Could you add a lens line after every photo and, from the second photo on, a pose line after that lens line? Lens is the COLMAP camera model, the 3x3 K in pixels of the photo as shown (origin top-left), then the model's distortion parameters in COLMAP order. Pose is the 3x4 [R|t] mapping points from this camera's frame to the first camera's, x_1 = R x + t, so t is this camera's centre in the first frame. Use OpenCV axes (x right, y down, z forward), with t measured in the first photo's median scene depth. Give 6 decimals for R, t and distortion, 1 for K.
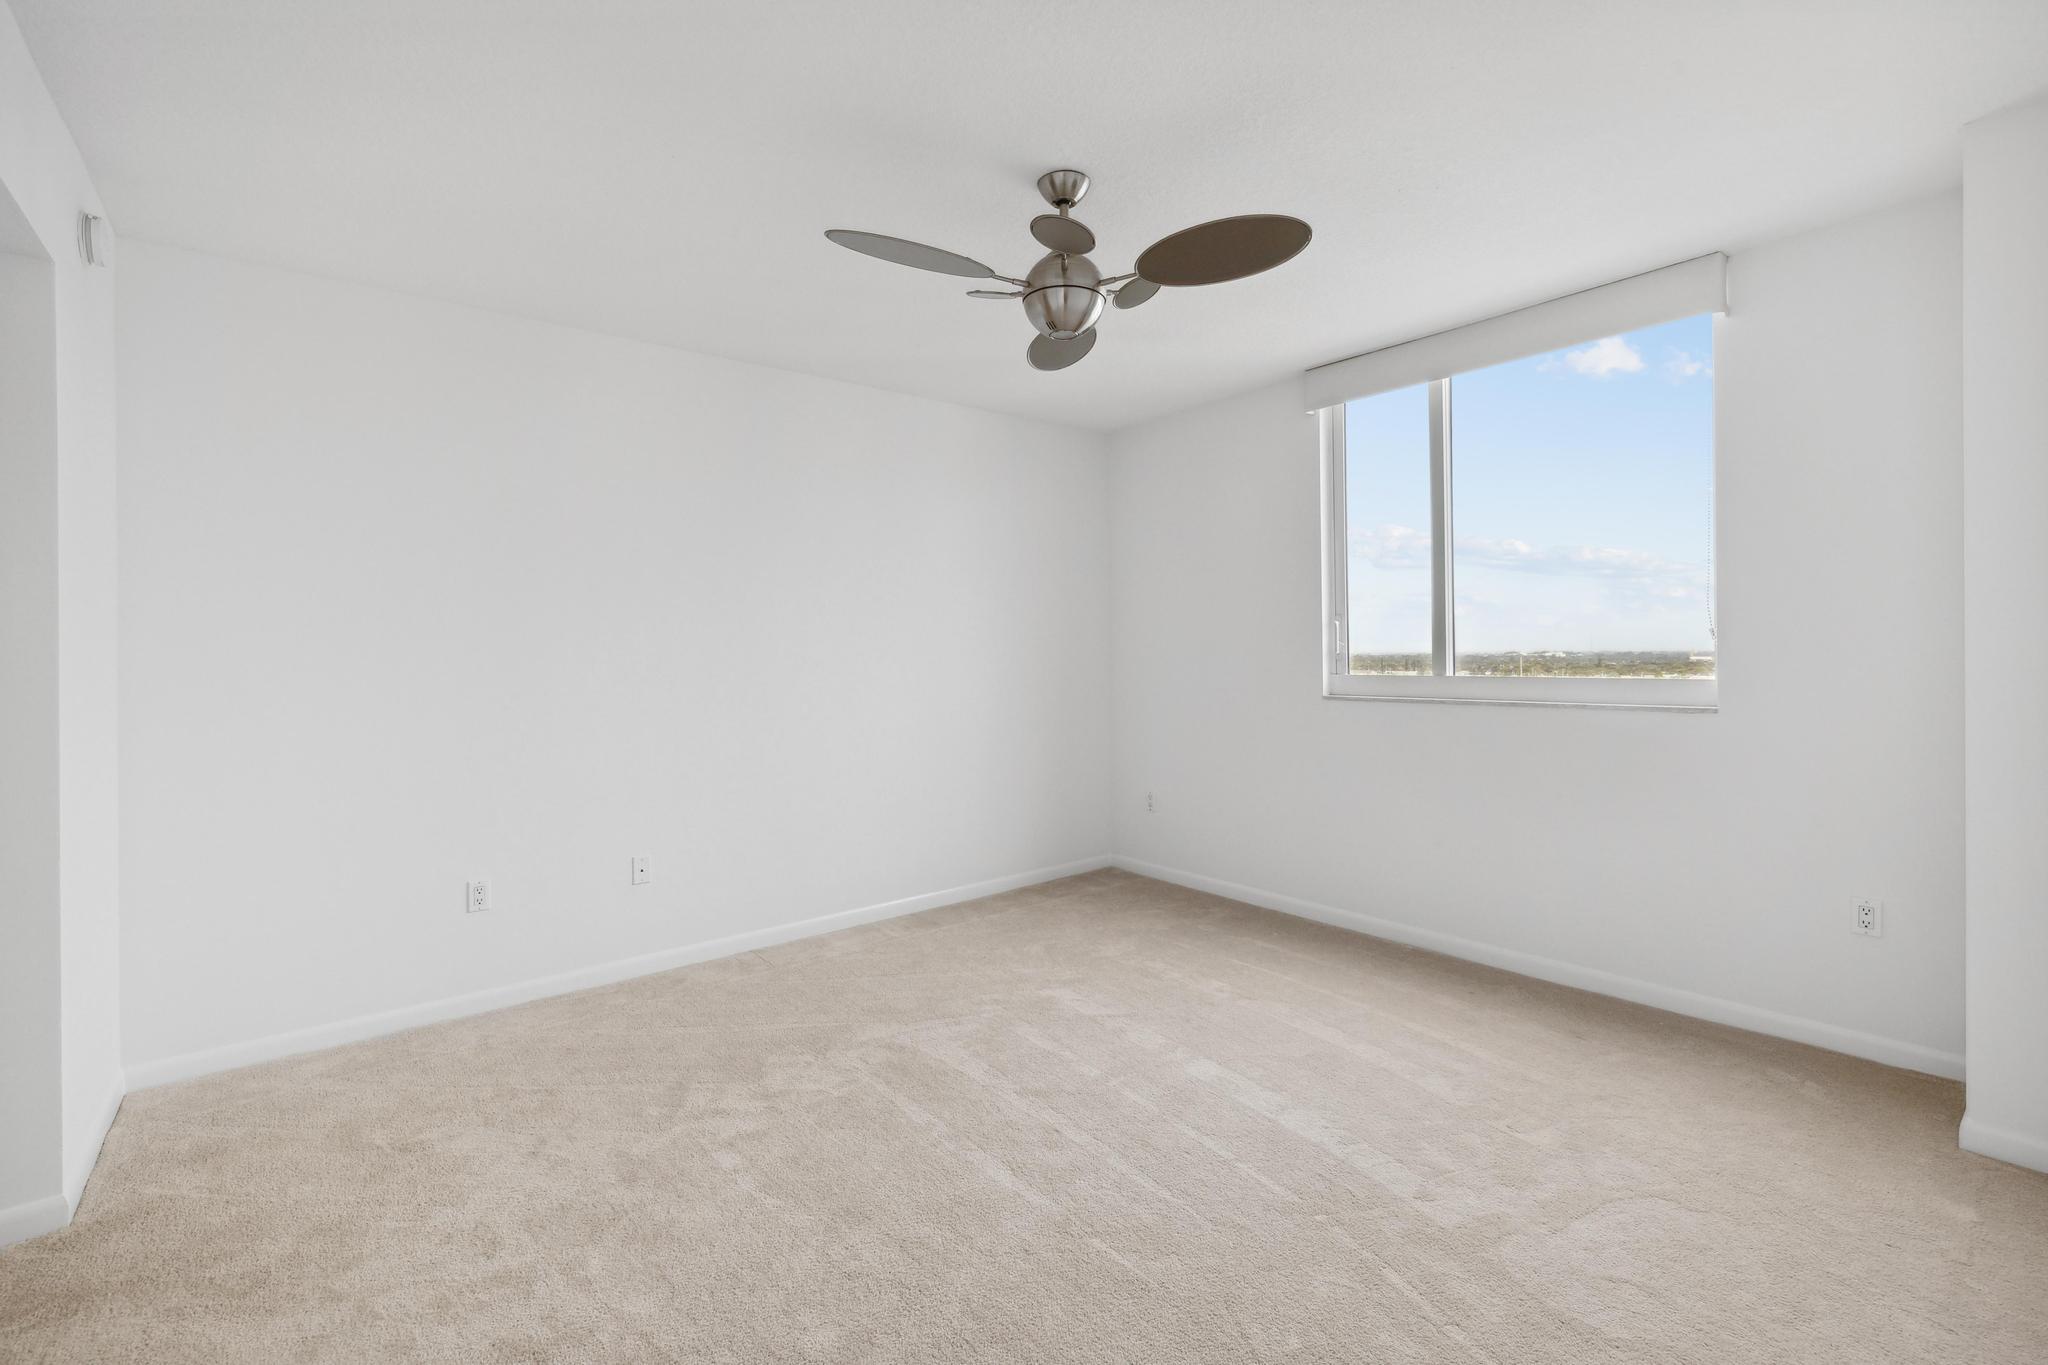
lens RADIAL K [[871.1, 0, 1020.0], [0, 871.1, 653.4], [0, 0, 1]] dist [0.001915, 0.000370]
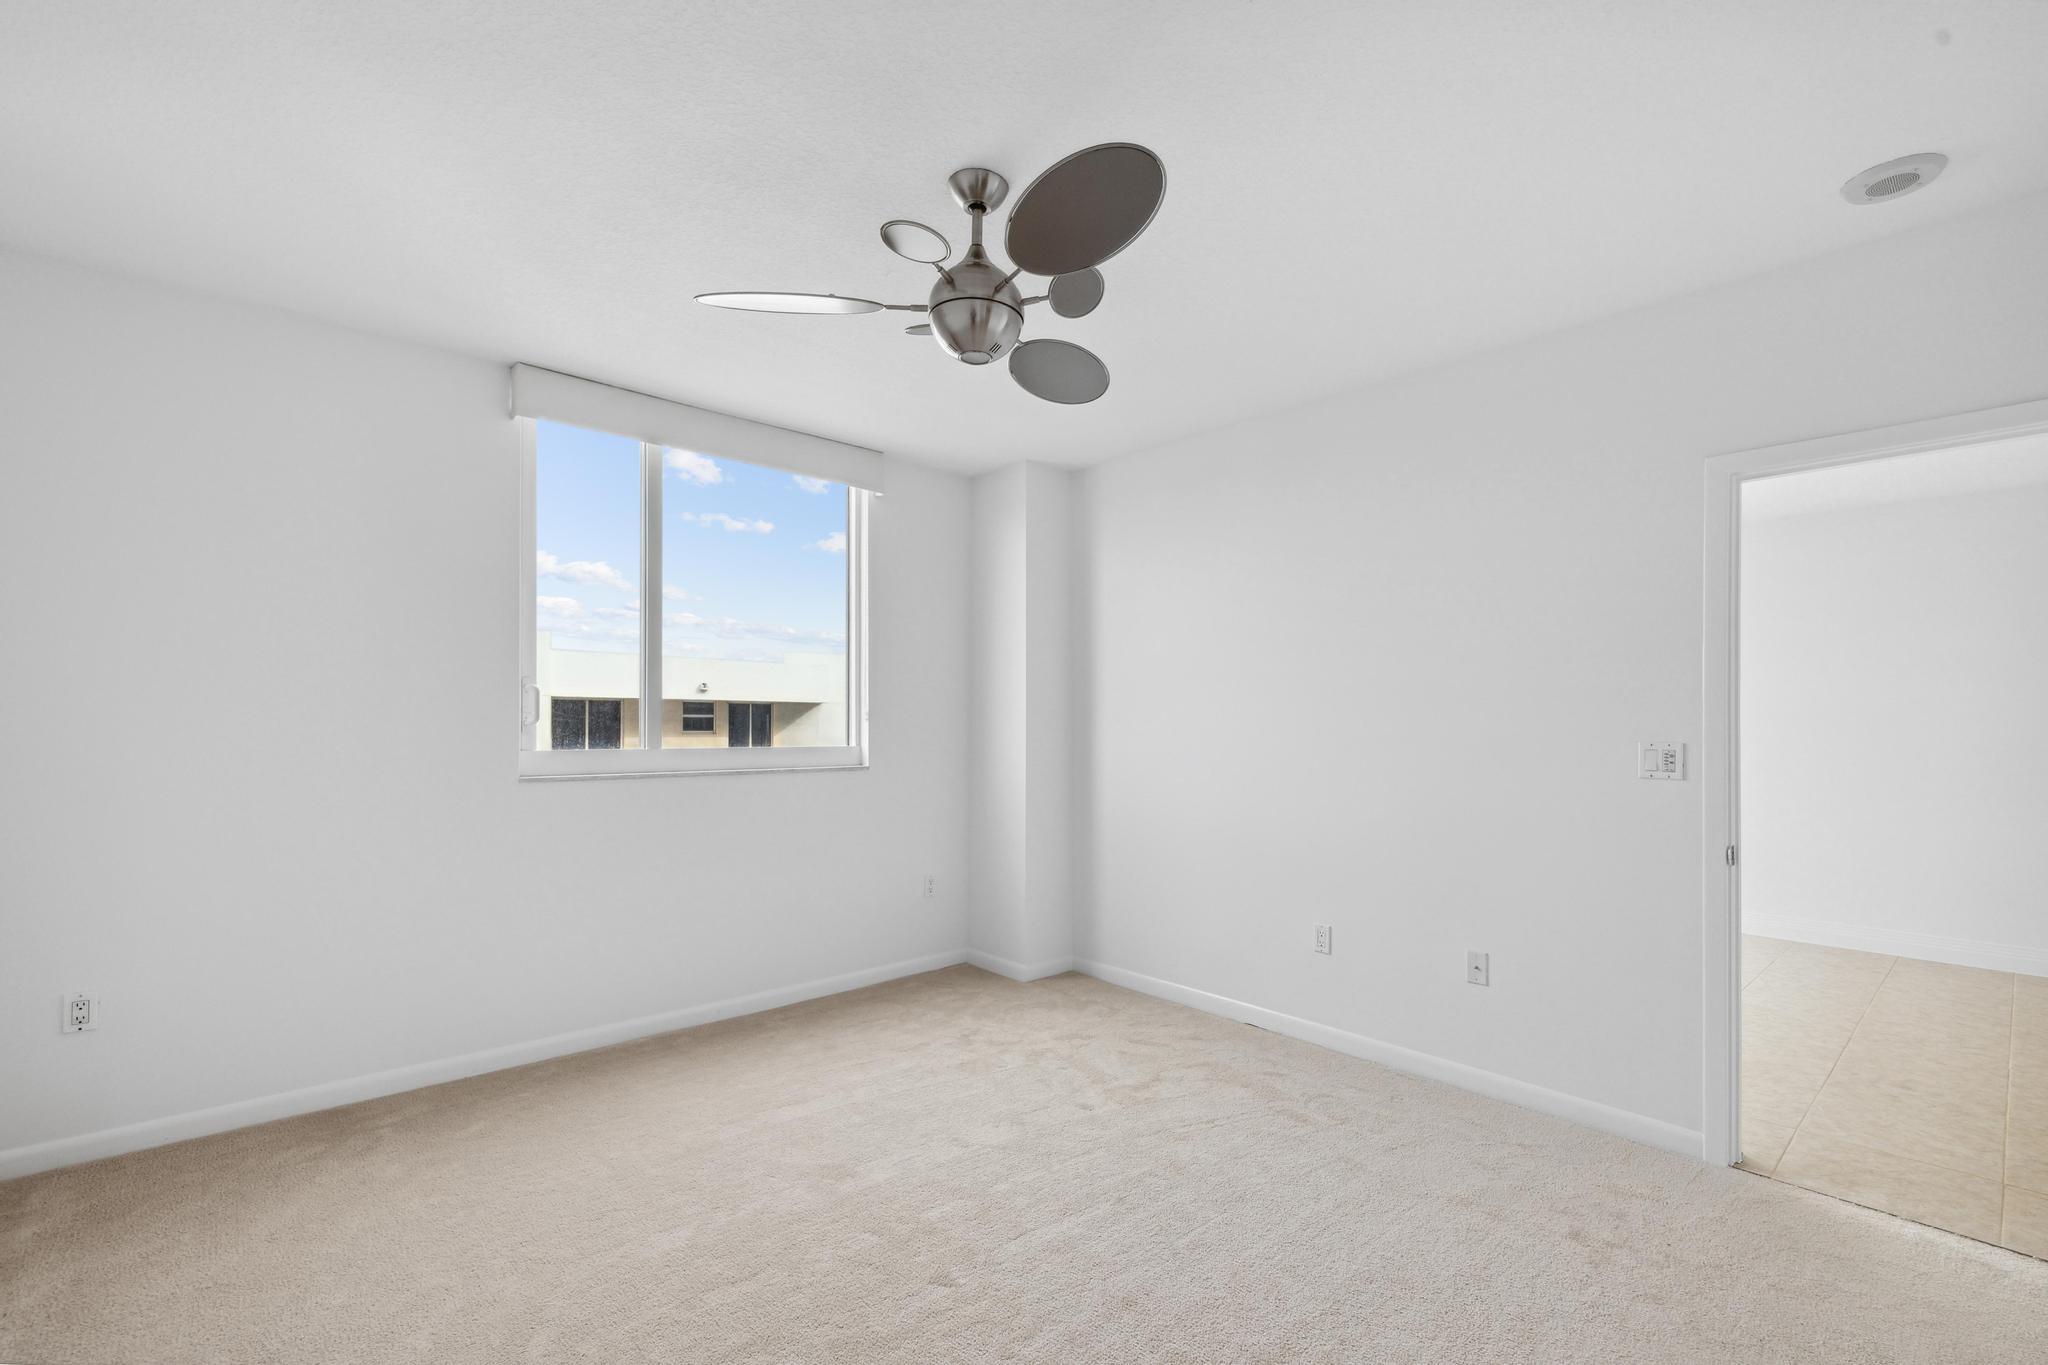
lens RADIAL K [[900.2, 0, 1031.7], [0, 900.2, 730.9], [0, 0, 1]] dist [0.000991, 0.000148]
pose [[-0.058106, 0.003222, 0.998305, -0.631026], [-0.007311, 0.999967, -0.003653, 0.005904], [-0.998284, -0.007511, -0.058080, 0.741458]]
